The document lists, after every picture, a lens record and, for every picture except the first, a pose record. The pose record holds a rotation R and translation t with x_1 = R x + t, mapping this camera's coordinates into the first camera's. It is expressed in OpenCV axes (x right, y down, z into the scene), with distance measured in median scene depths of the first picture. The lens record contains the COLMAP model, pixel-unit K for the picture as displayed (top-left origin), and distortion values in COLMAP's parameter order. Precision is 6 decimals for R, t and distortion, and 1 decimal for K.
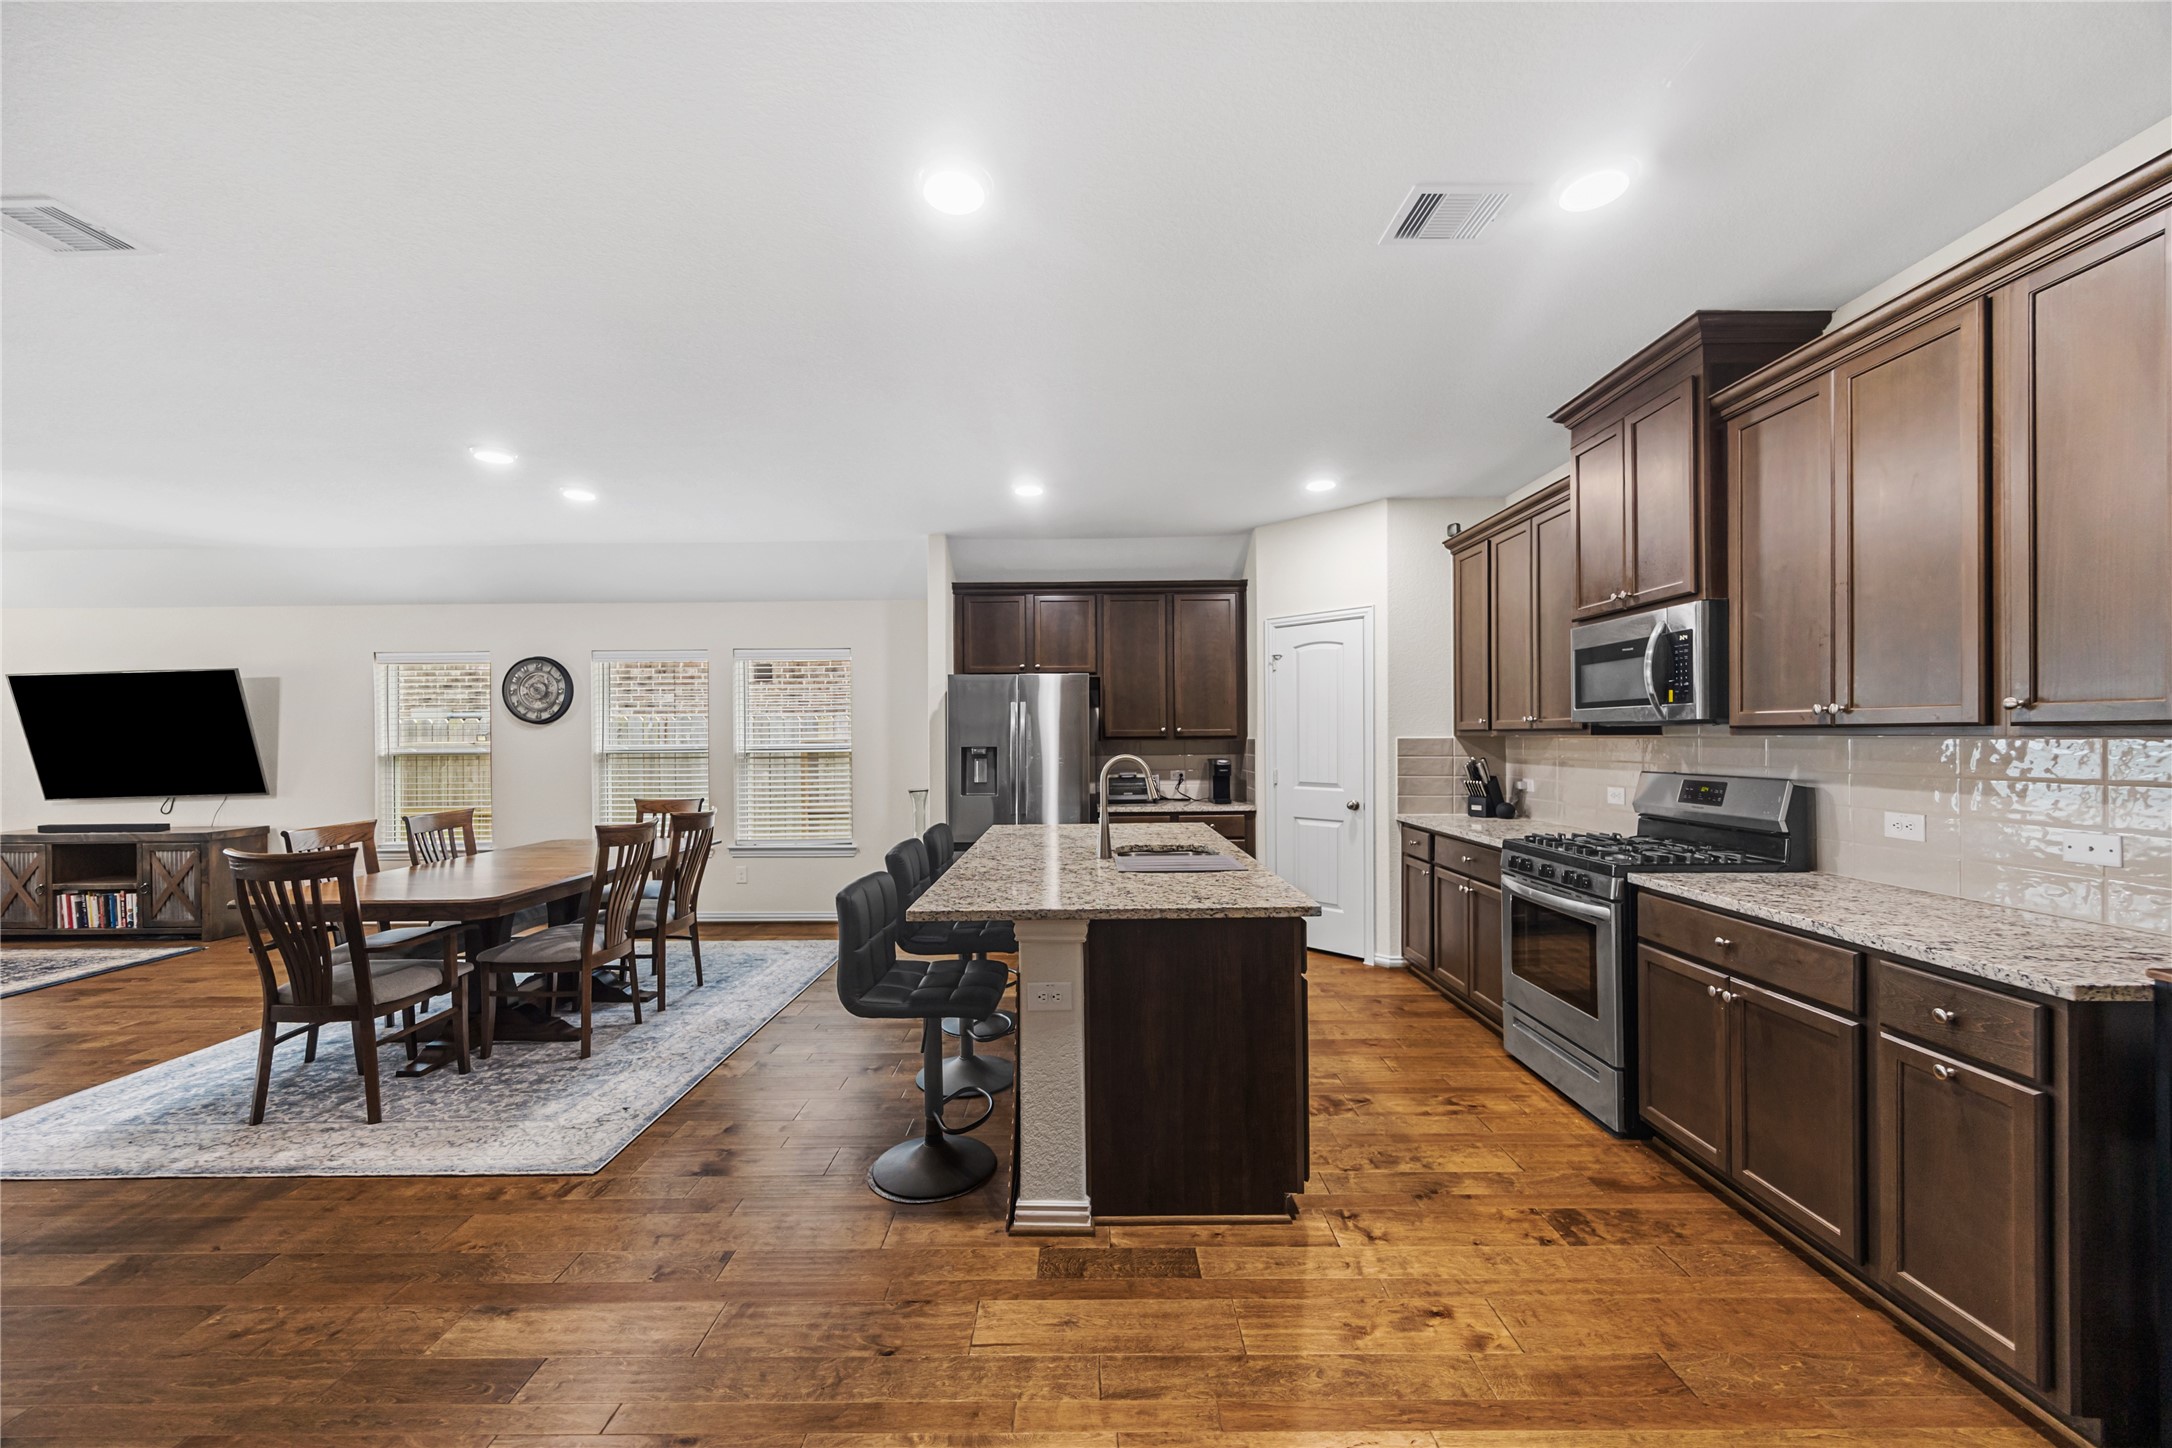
lens RADIAL K [[833.9, 0, 1086.9], [0, 833.9, 735.7], [0, 0, 1]] dist [0.000529, -0.001348]
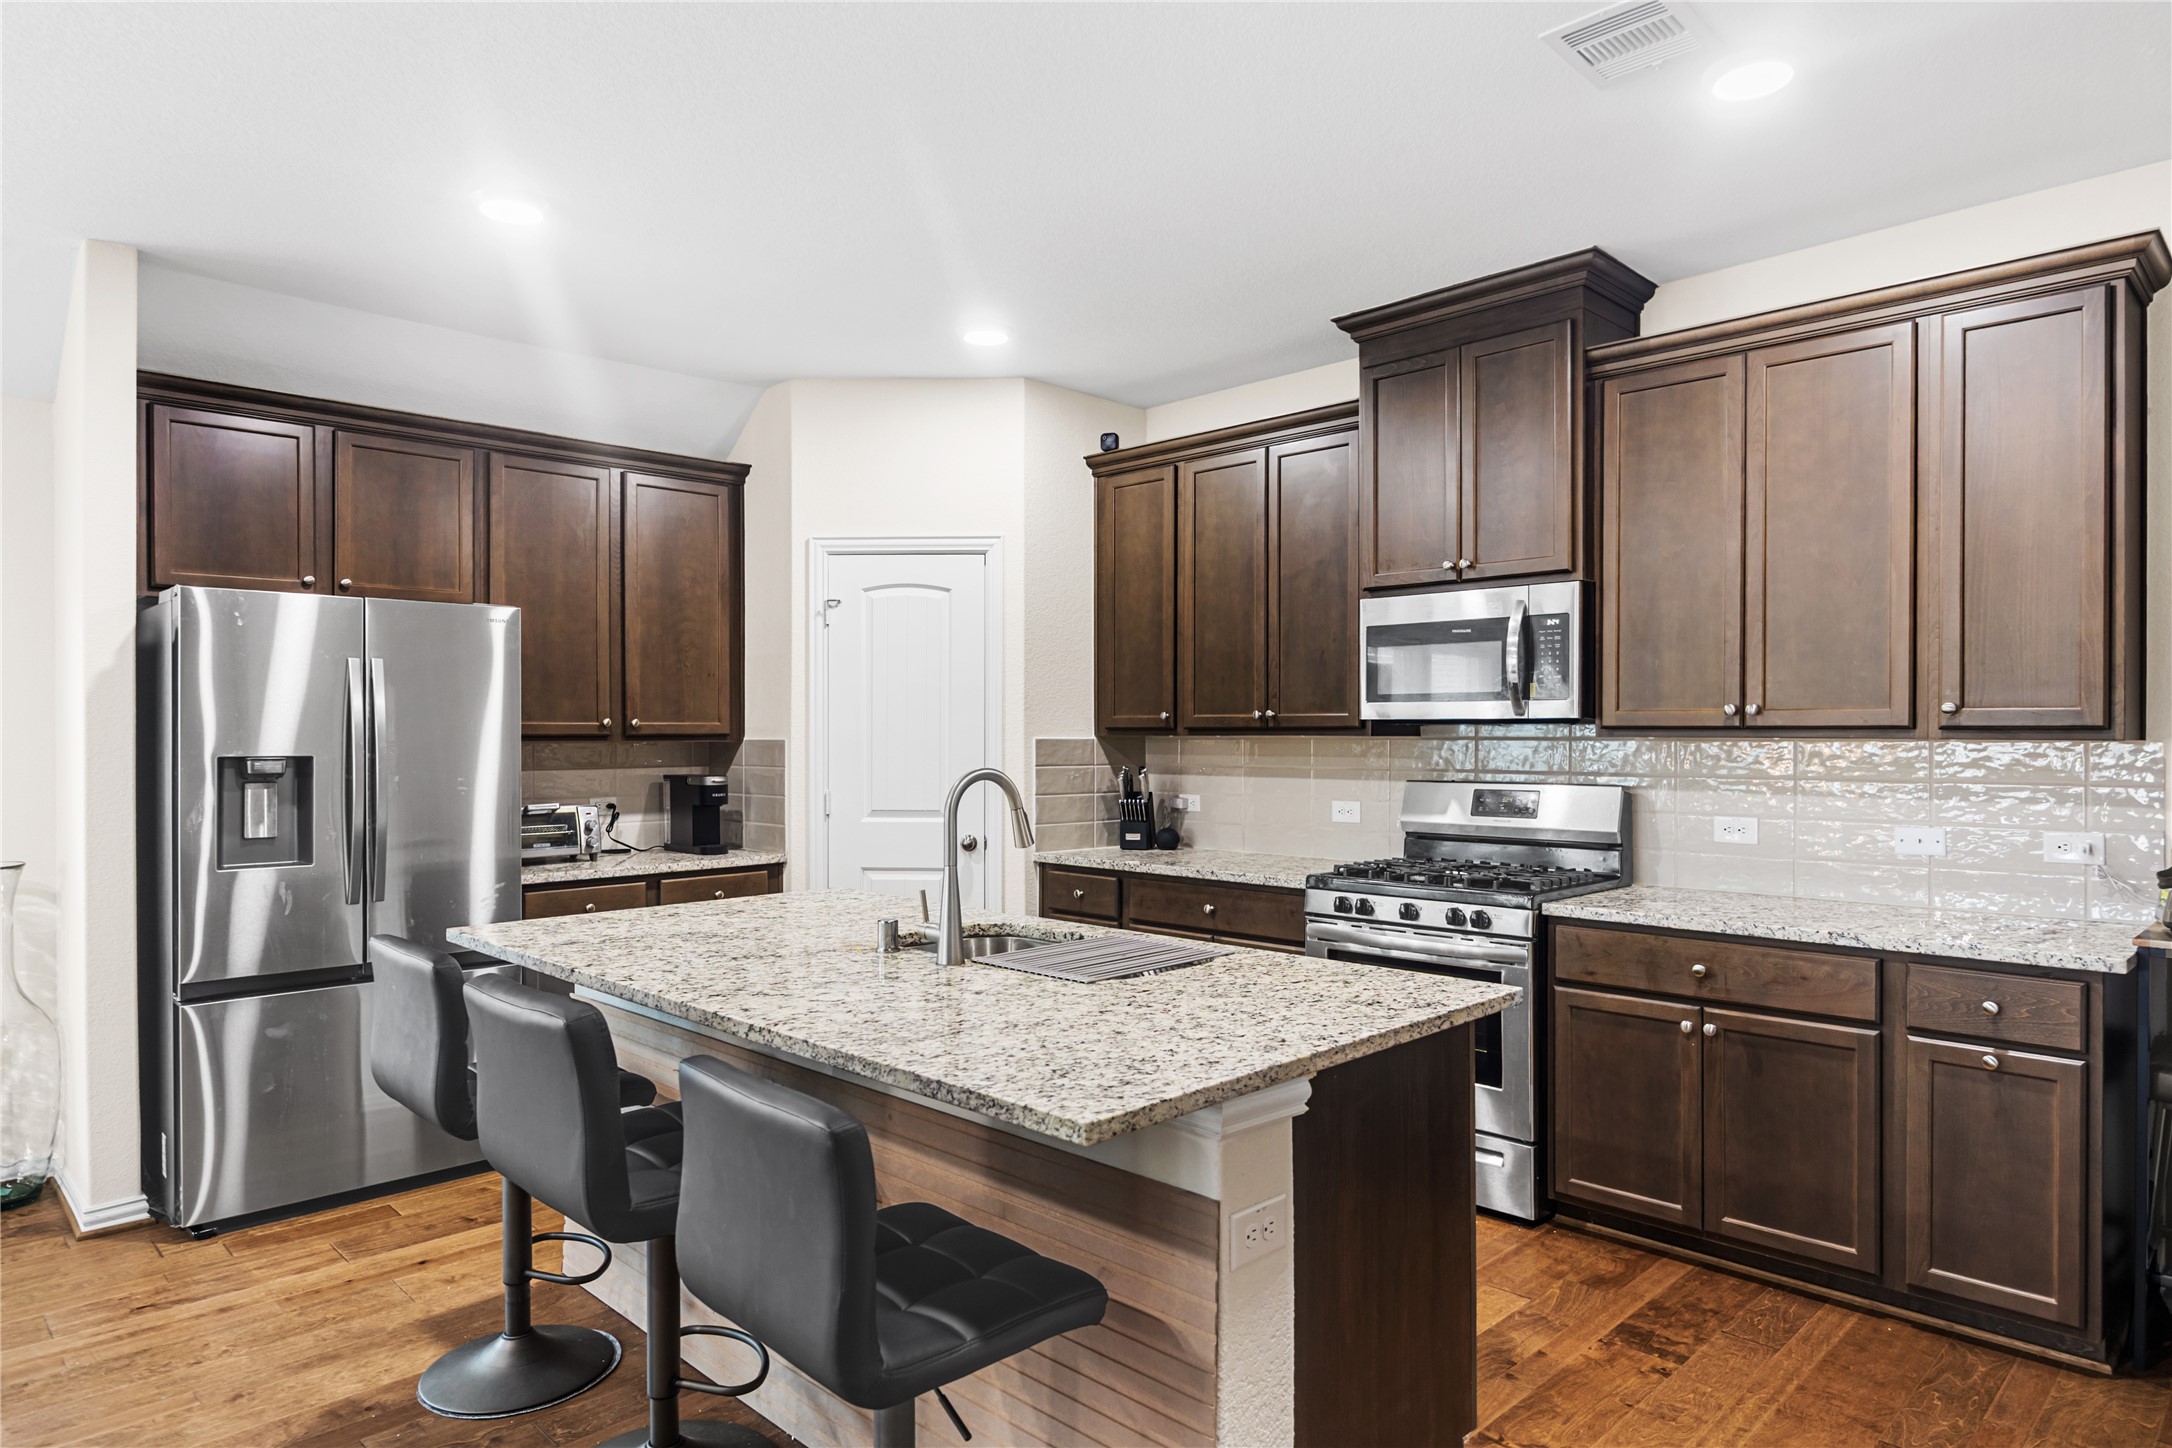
lens RADIAL K [[1290.1, 0, 1083.0], [0, 1290.1, 736.5], [0, 0, 1]] dist [-0.003307, -0.002760]
pose [[0.708952, 0.004463, 0.705242, -0.461470], [-0.005019, 0.999987, -0.001283, 0.002800], [-0.705239, -0.002629, 0.708965, 0.335753]]
